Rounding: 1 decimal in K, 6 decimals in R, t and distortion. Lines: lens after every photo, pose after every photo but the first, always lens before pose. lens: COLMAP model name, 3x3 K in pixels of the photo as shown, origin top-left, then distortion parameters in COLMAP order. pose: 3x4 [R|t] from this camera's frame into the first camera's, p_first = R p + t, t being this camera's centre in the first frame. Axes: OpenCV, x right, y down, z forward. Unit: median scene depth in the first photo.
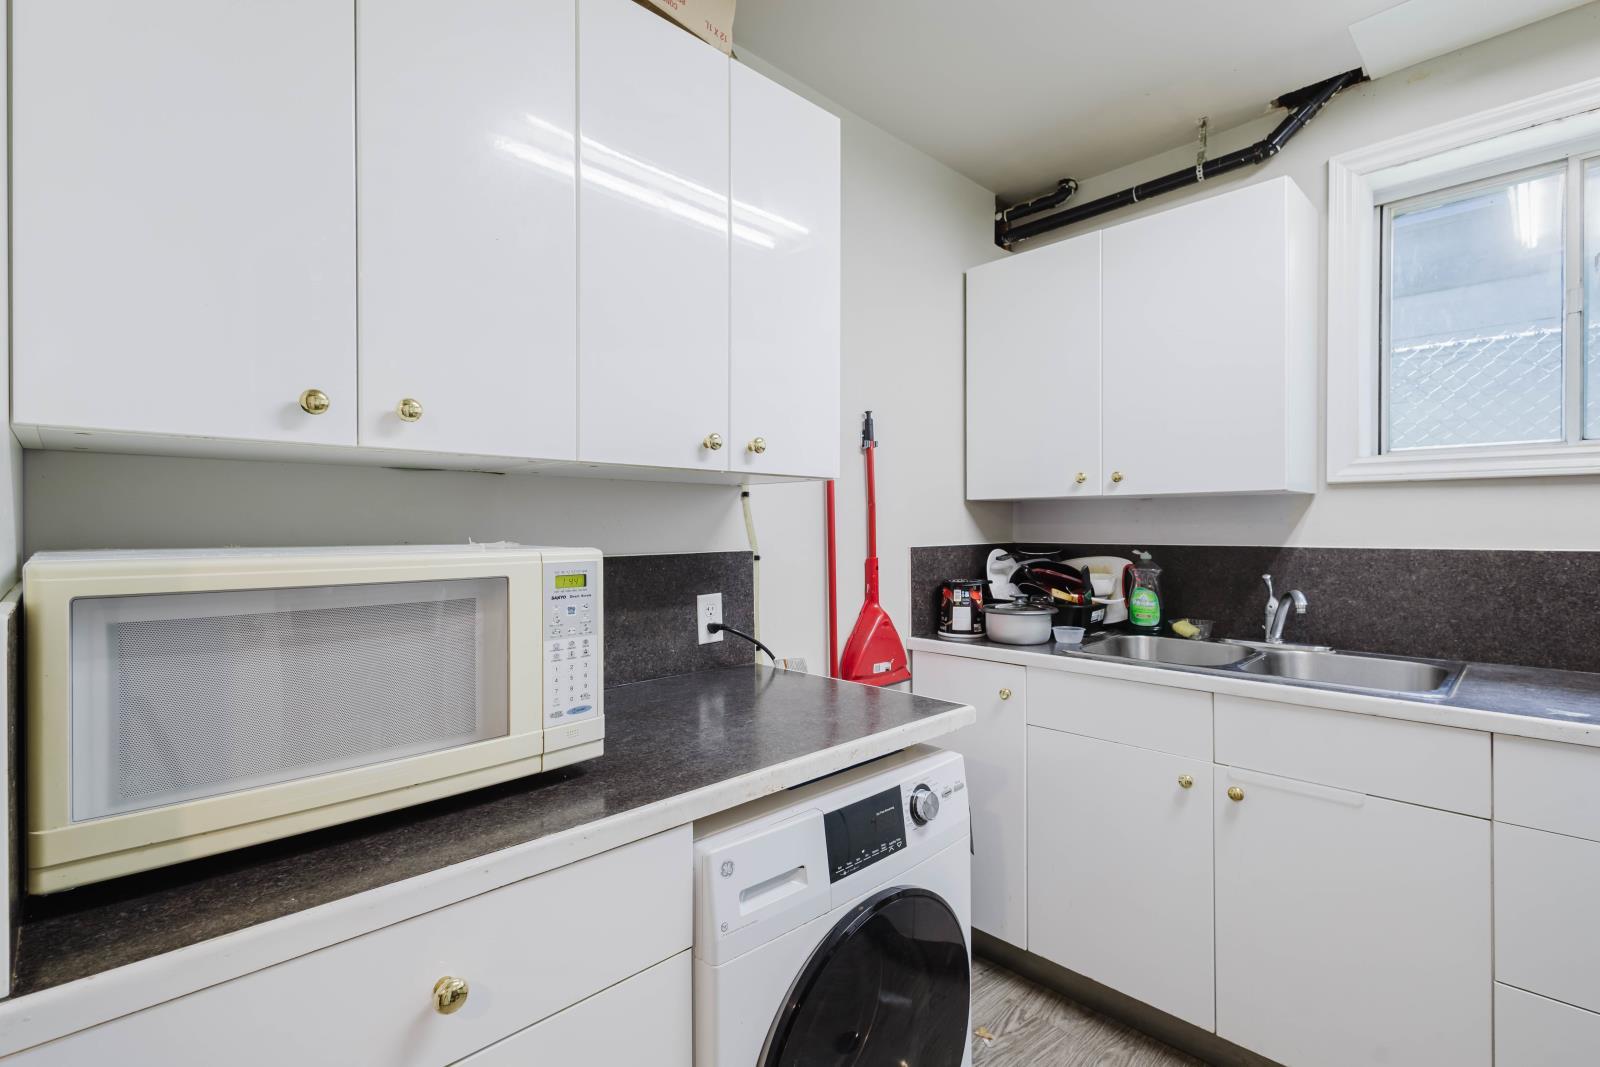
lens RADIAL K [[736.7, 0, 794.4], [0, 736.7, 531.5], [0, 0, 1]] dist [0.013686, -0.001692]
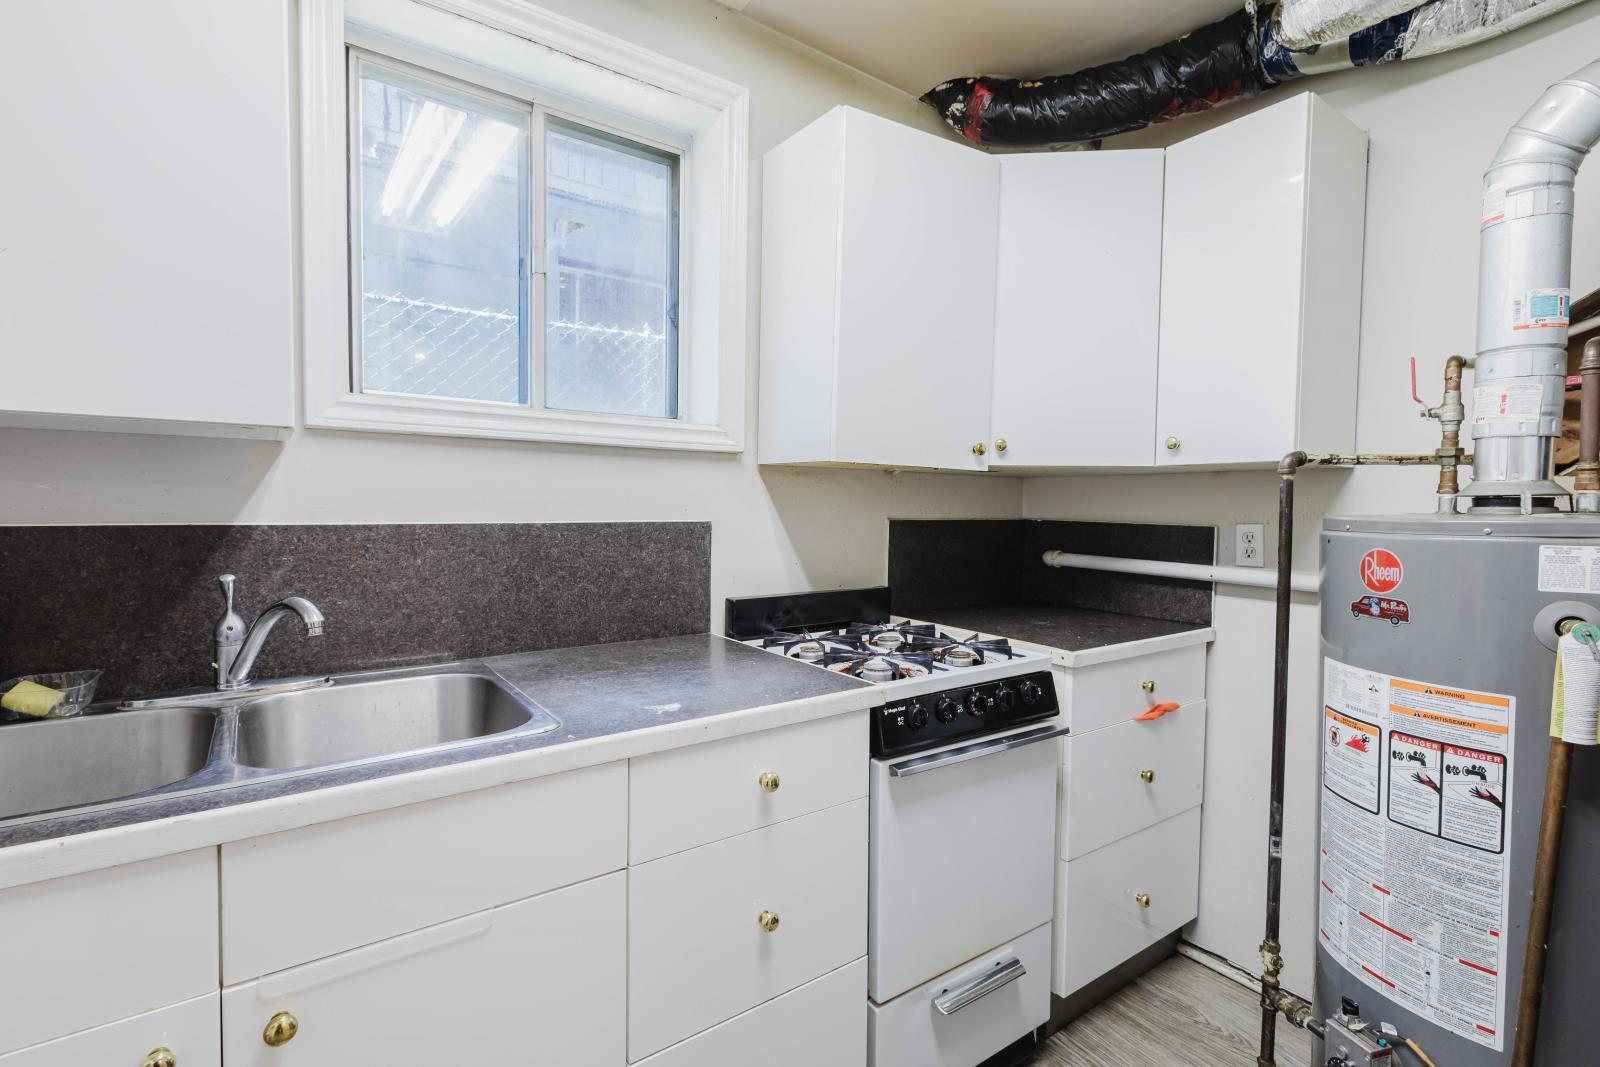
lens RADIAL K [[736.7, 0, 794.7], [0, 736.7, 526.2], [0, 0, 1]] dist [0.013686, -0.001692]
pose [[0.147512, -0.026465, 0.988706, 0.135939], [-0.004901, 0.999610, 0.027488, 0.002987], [-0.989048, -0.008901, 0.147325, 0.483403]]
